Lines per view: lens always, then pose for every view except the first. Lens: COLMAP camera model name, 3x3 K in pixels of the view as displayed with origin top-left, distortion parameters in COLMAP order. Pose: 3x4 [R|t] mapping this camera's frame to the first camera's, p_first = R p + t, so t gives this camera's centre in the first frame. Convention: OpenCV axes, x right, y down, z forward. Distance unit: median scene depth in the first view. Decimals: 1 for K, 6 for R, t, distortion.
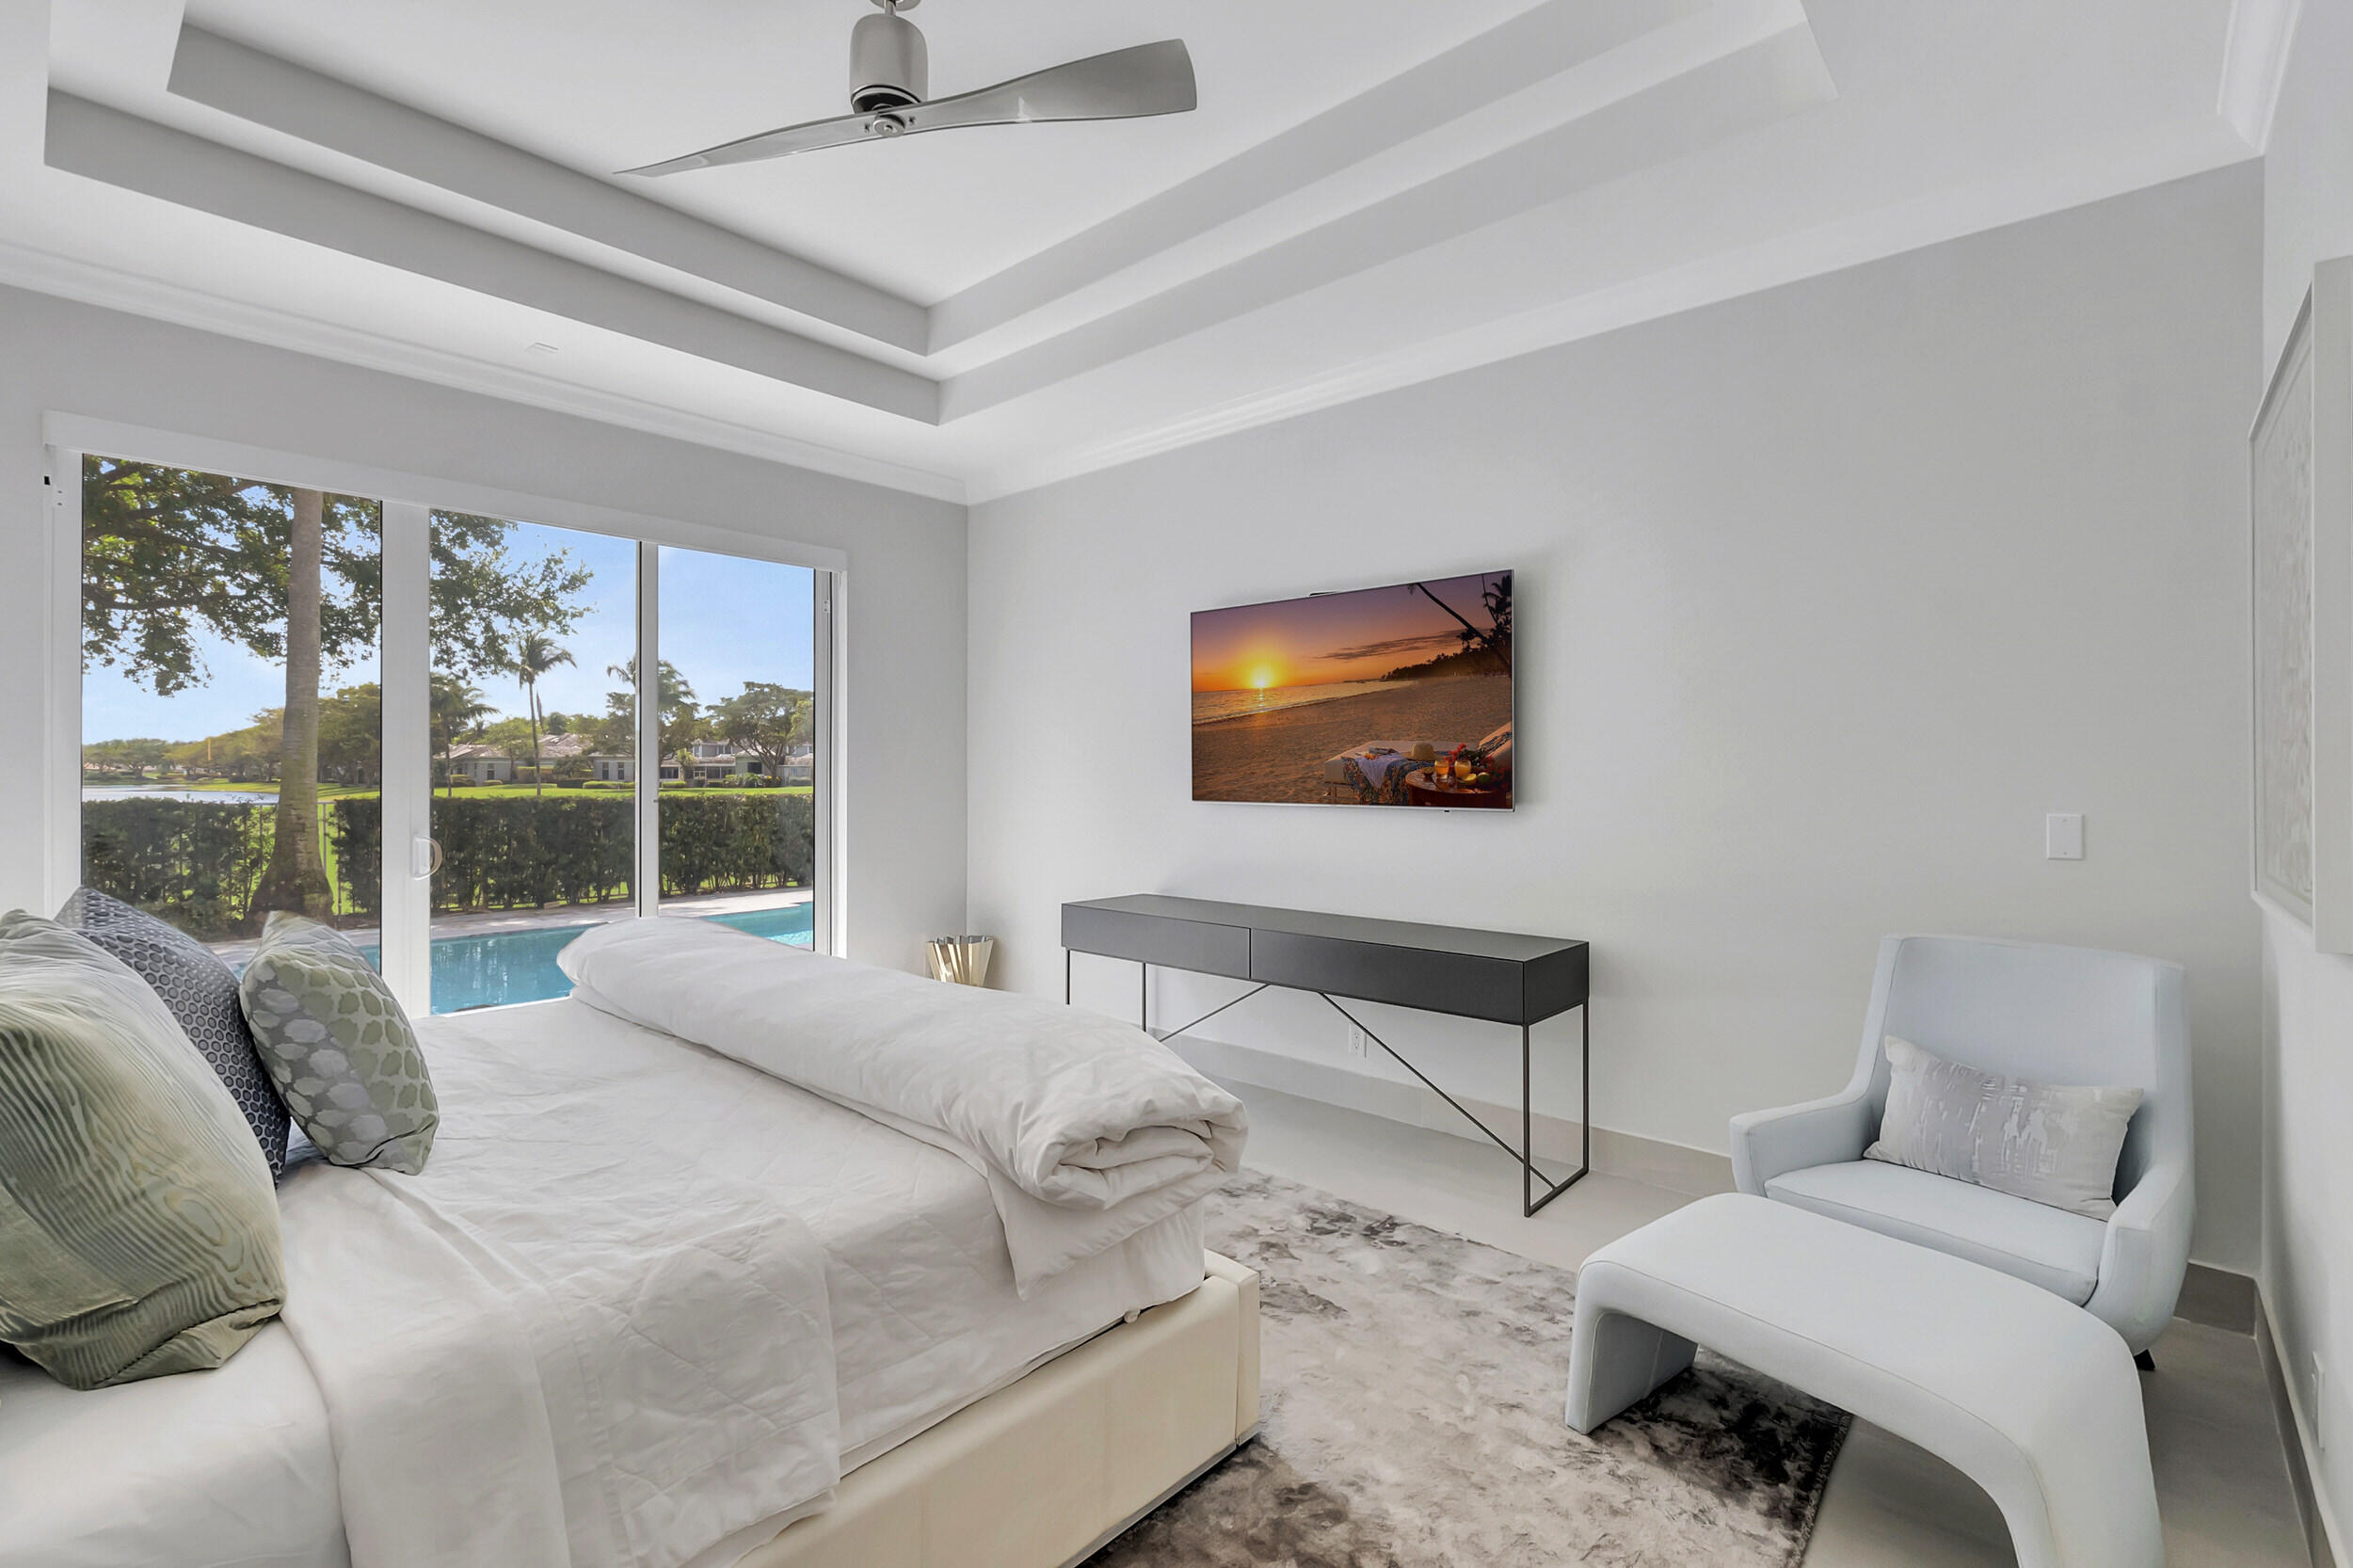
lens RADIAL K [[1044.2, 0, 1167.4], [0, 1044.2, 780.4], [0, 0, 1]] dist [-0.002179, -0.000429]
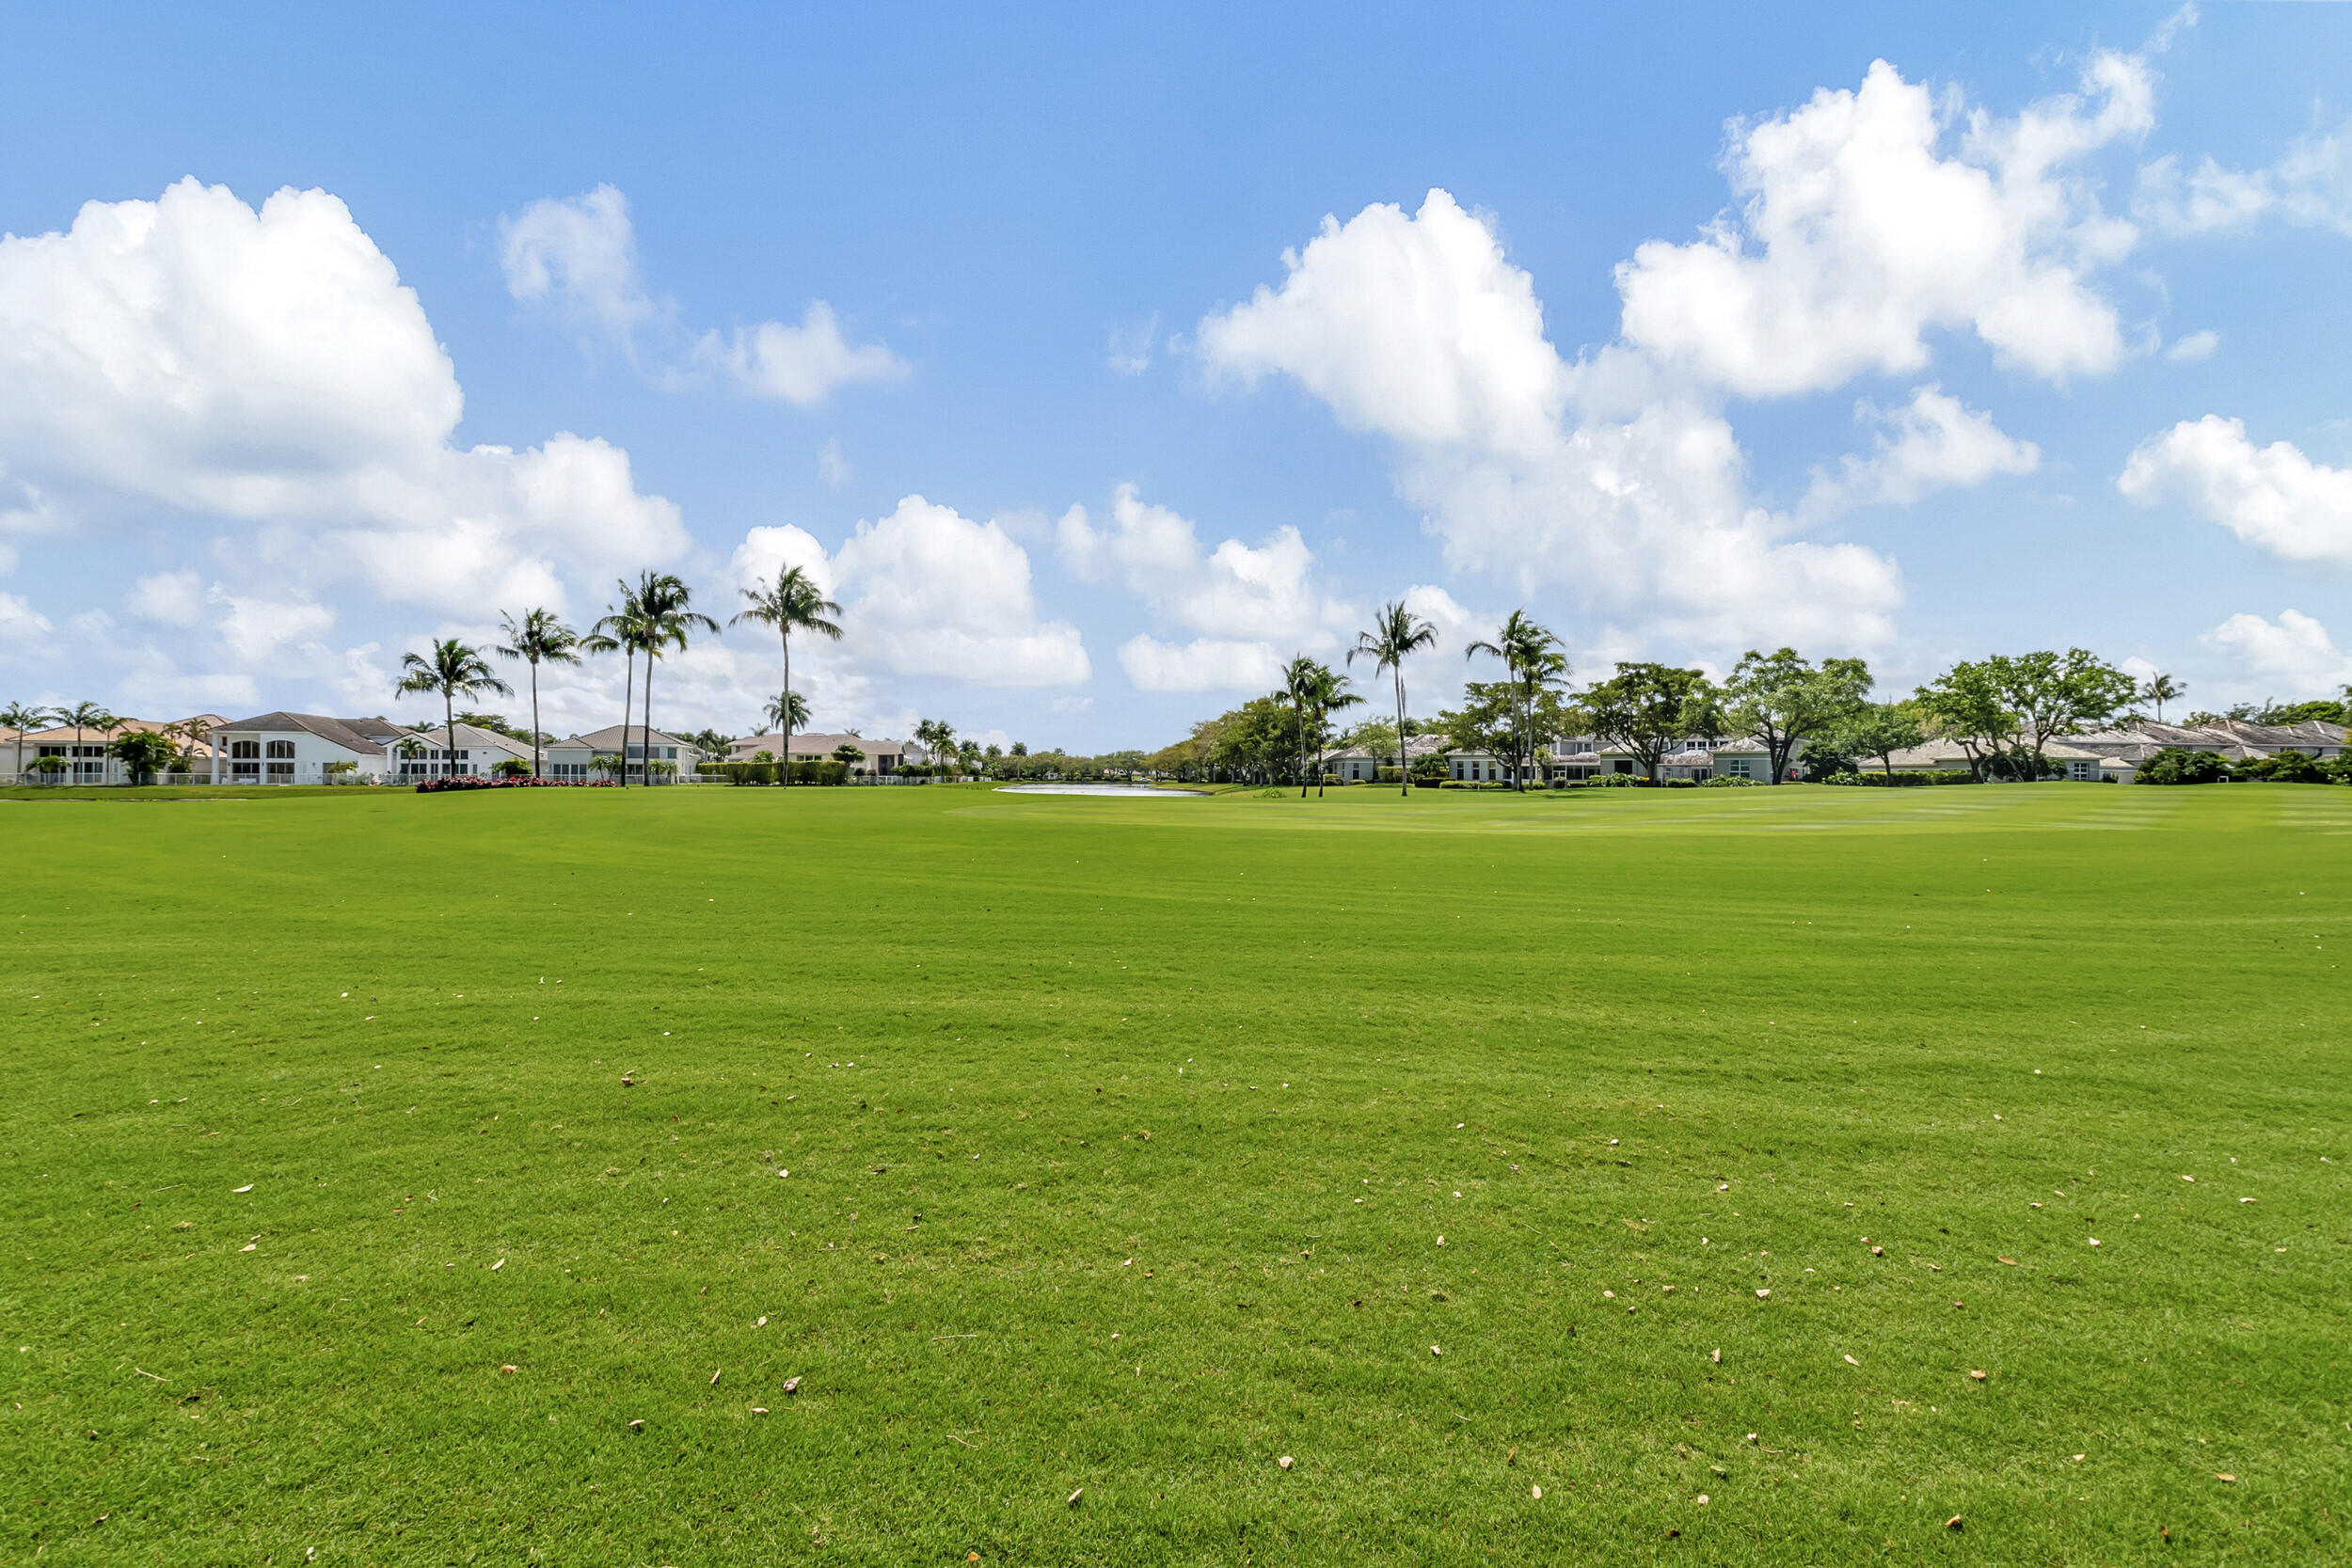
lens RADIAL K [[1043.7, 0, 1182.1], [0, 1043.7, 758.5], [0, 0, 1]] dist [-0.002179, -0.000429]
pose [[0.738636, -0.008503, -0.674051, -0.976120], [-0.010926, 0.999638, -0.024582, 0.060892], [0.674016, 0.025522, 0.738276, 1.489951]]
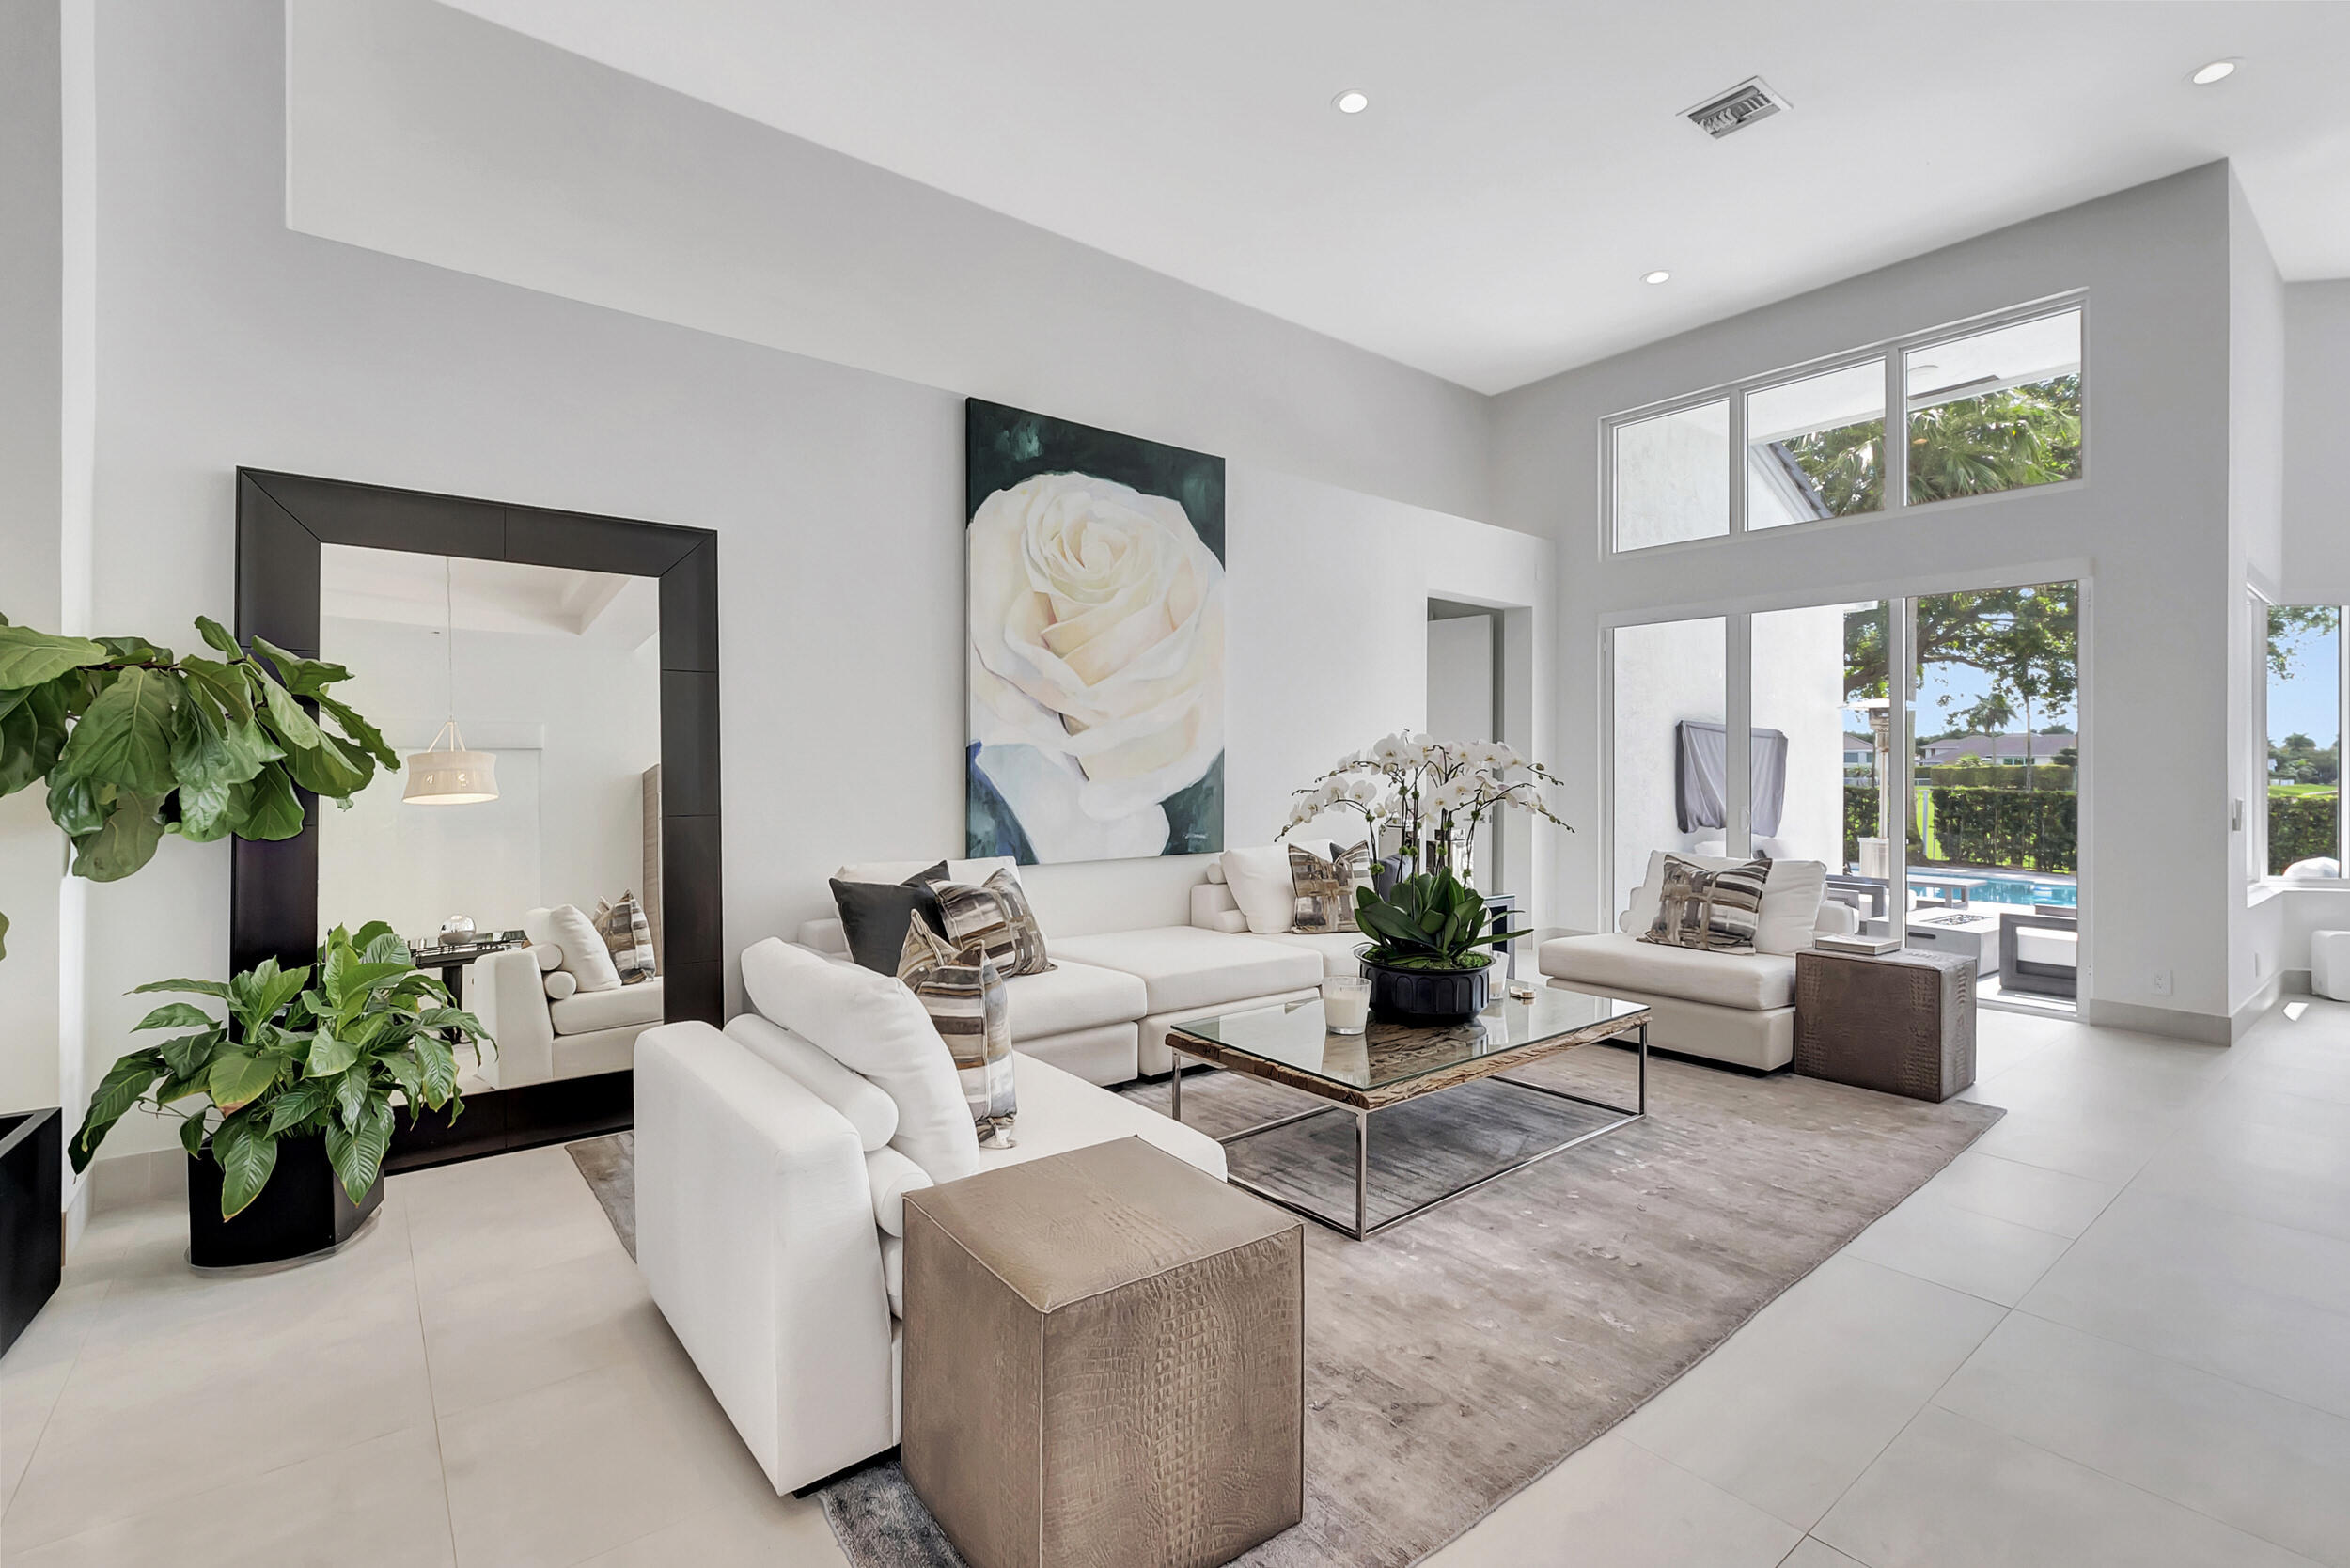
lens RADIAL K [[1042.9, 0, 1166.6], [0, 1042.9, 756.3], [0, 0, 1]] dist [-0.002179, -0.000429]
pose [[-0.174700, -0.008834, -0.984582, 0.978435], [-0.018760, 0.999808, -0.005642, -0.004138], [0.984443, 0.017485, -0.174832, 0.042428]]
